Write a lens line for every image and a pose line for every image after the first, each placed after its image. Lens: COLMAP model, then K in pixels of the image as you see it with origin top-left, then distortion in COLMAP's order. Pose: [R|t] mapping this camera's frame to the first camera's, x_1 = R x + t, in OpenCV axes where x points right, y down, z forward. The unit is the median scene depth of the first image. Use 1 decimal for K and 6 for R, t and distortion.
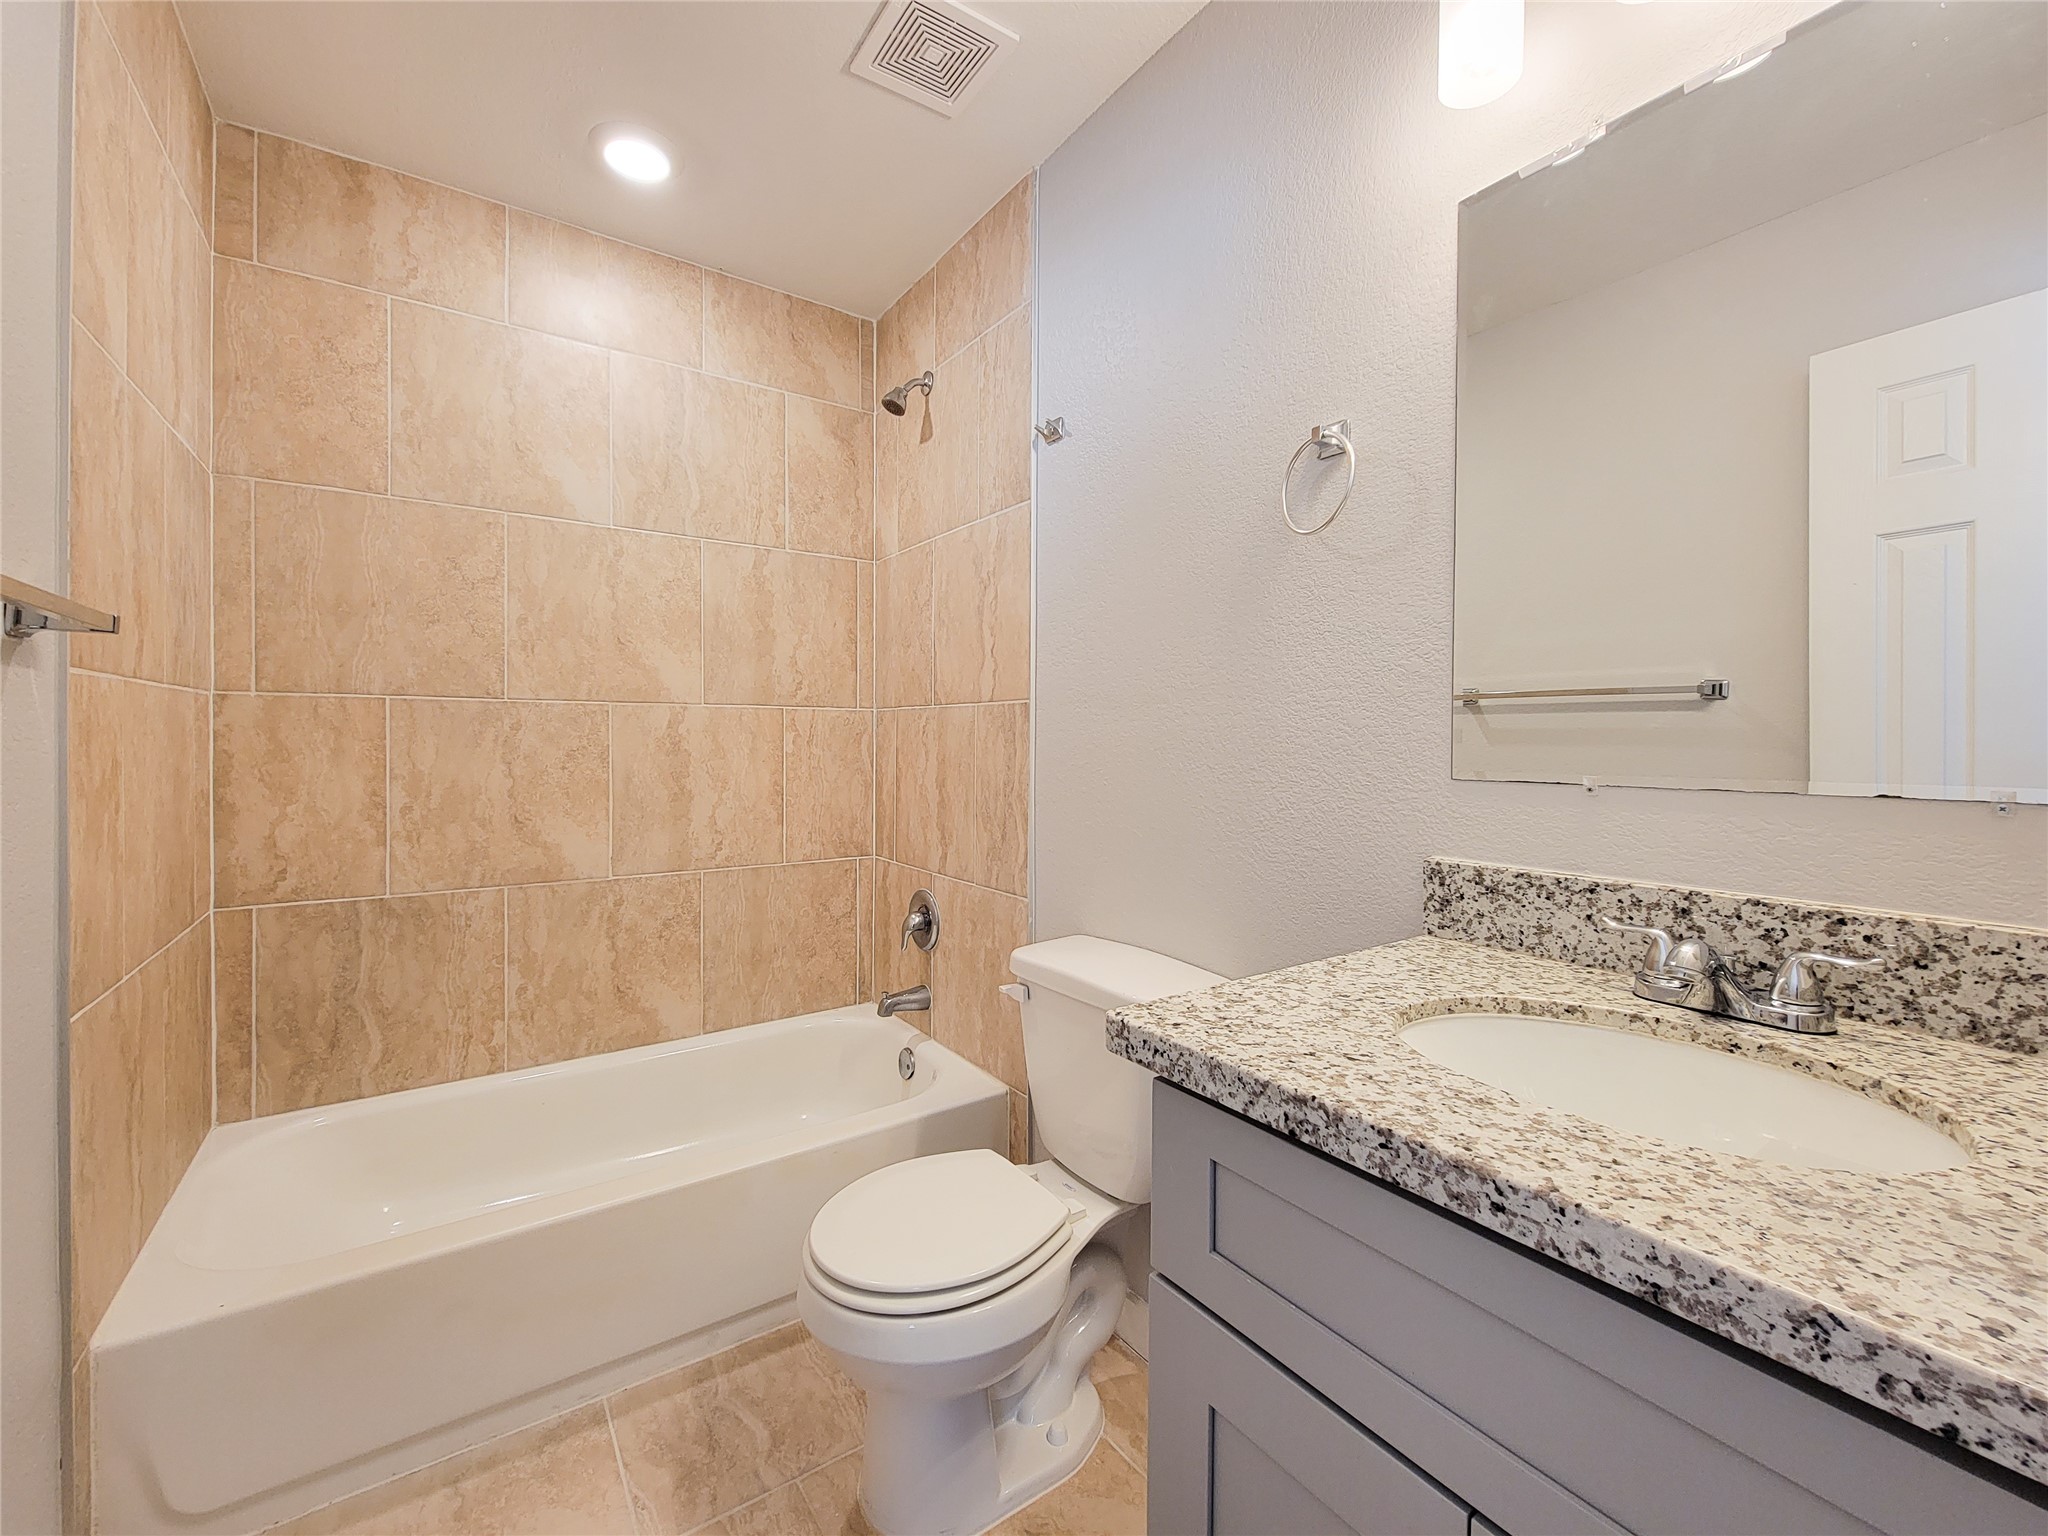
lens RADIAL K [[847.1, 0, 972.3], [0, 847.1, 716.9], [0, 0, 1]] dist [0.007440, -0.004179]
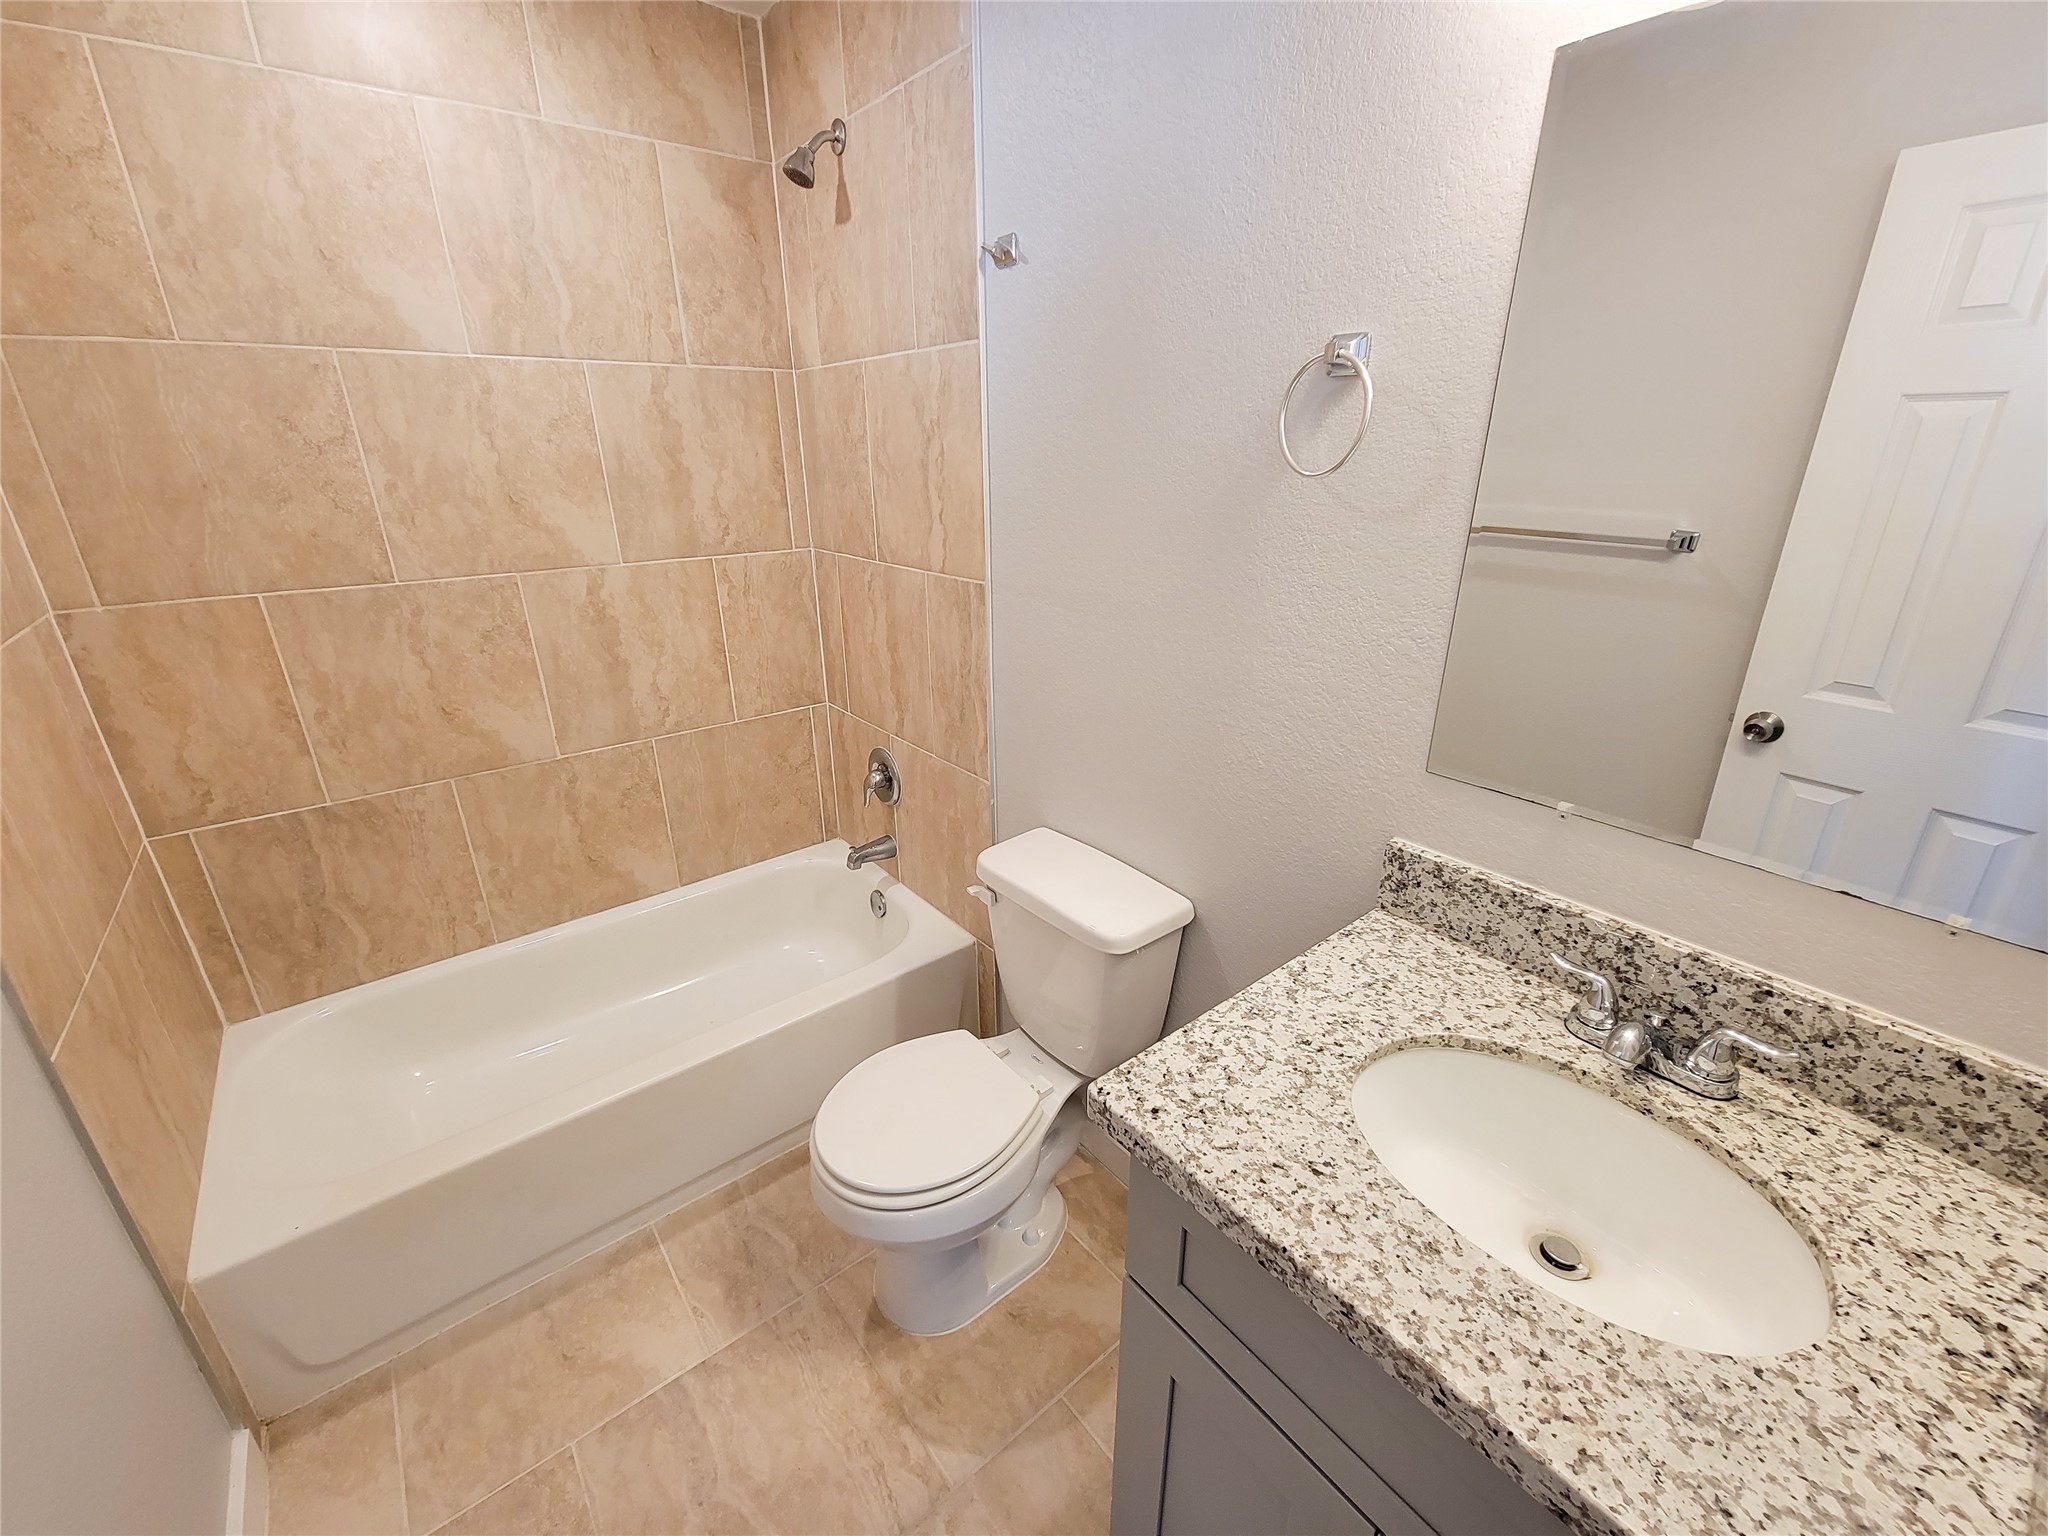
lens RADIAL K [[847.1, 0, 973.3], [0, 847.1, 768.9], [0, 0, 1]] dist [0.007440, -0.004179]
pose [[0.996691, -0.058725, 0.056208, -0.008431], [0.034767, 0.932973, 0.358263, -0.151287], [-0.073479, -0.355123, 0.931927, 0.058660]]
